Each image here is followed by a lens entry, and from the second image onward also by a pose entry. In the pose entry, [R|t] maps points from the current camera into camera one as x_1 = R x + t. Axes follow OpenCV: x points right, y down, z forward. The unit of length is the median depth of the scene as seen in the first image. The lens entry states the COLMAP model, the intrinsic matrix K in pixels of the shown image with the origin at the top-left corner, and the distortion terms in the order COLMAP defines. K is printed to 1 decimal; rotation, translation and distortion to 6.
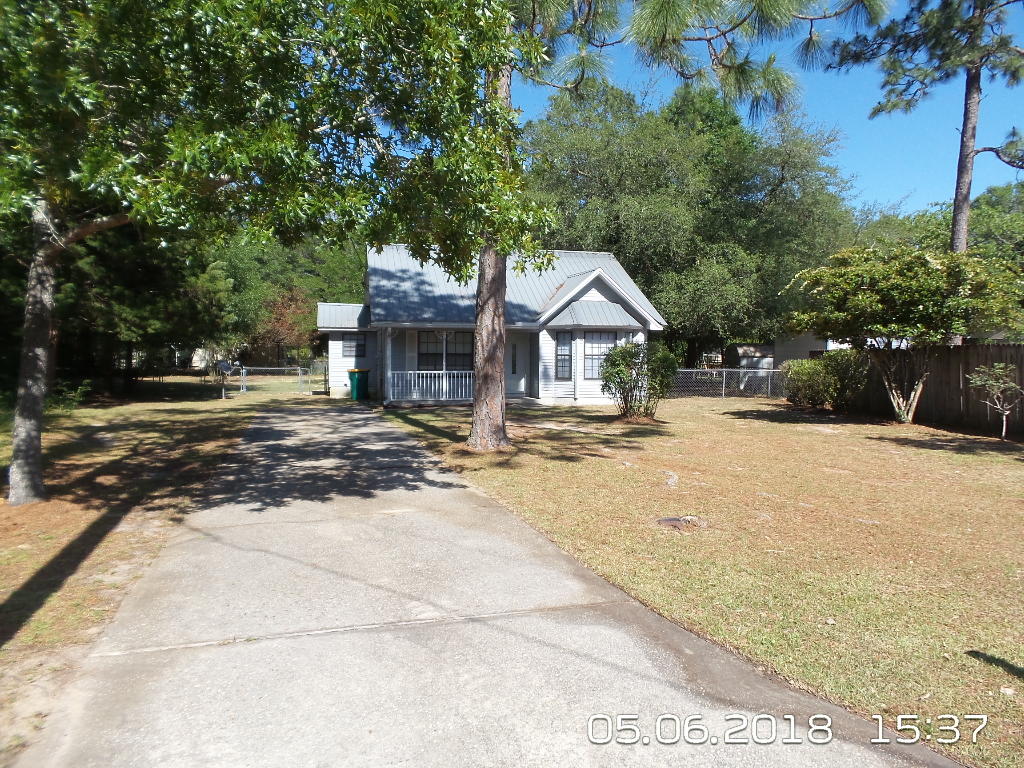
lens RADIAL K [[705.0, 0, 523.1], [0, 705.0, 386.4], [0, 0, 1]] dist [-0.000418, 0.000017]
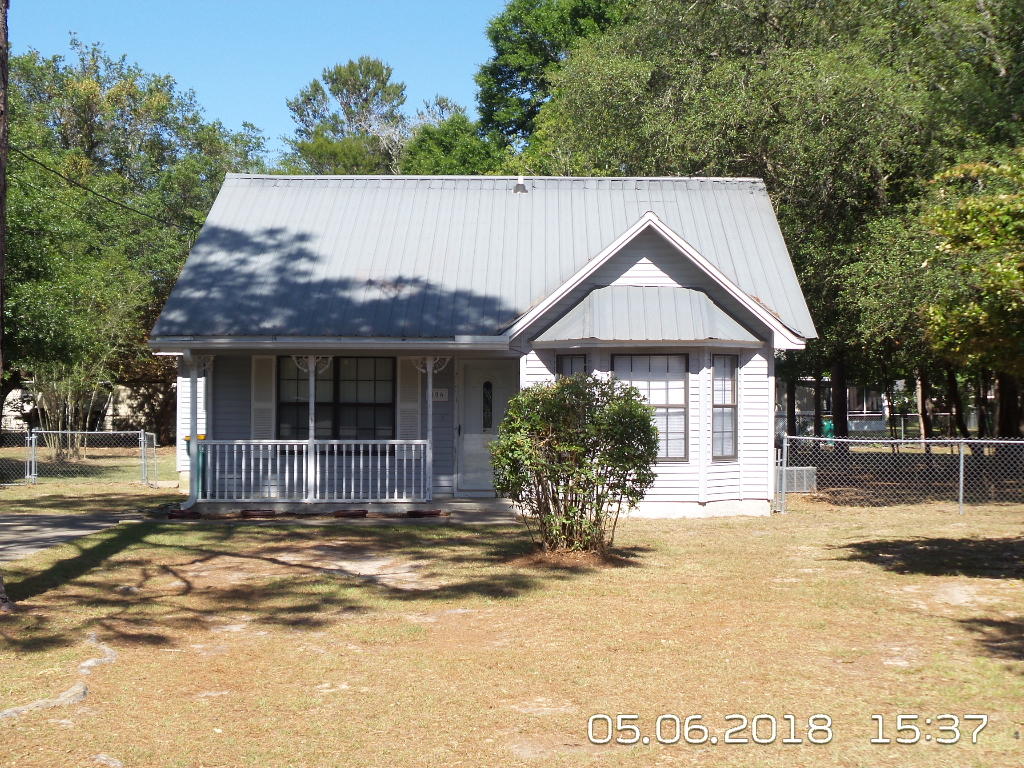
lens RADIAL K [[1501.9, 0, 512.6], [0, 1501.9, 382.0], [0, 0, 1]] dist [0.058107, 0.000000]
pose [[0.967869, -0.003919, -0.251425, 0.494480], [-0.010746, 0.998320, -0.056928, -0.008899], [0.251226, 0.057801, 0.966201, 0.106055]]
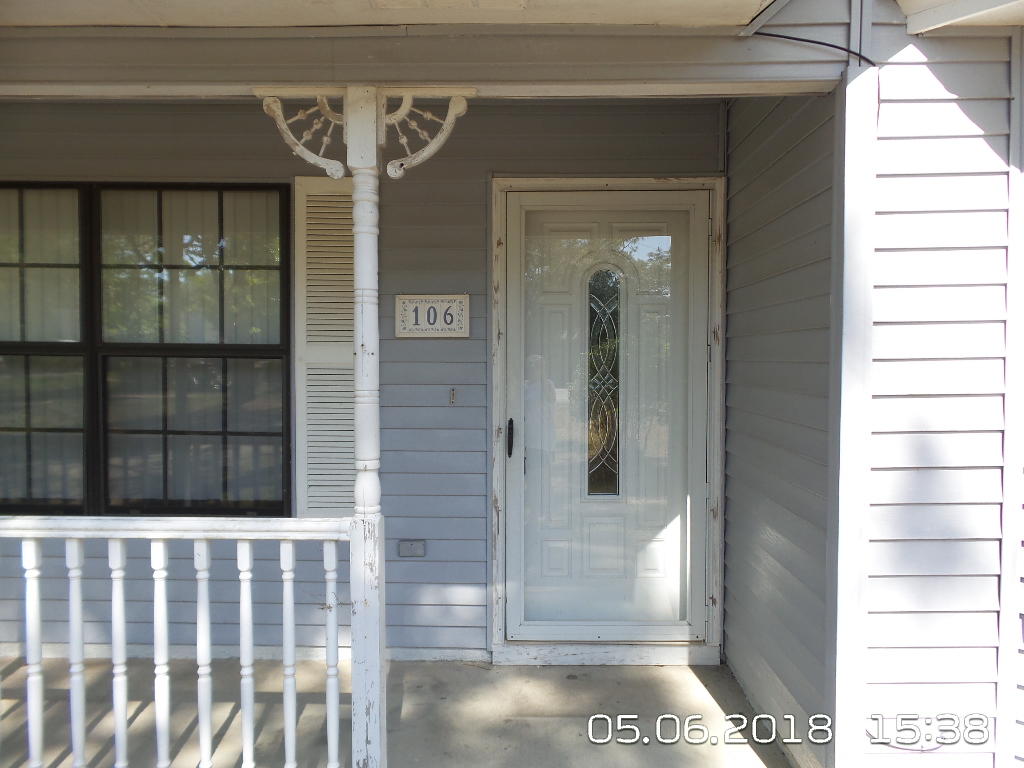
lens RADIAL K [[705.0, 0, 512.0], [0, 705.0, 384.6], [0, 0, 1]] dist [-0.000418, 0.000017]
pose [[0.964439, 0.004411, -0.264270, 0.013058], [-0.008864, 0.999838, -0.015660, -0.071512], [0.264158, 0.017445, 0.964322, 1.703000]]
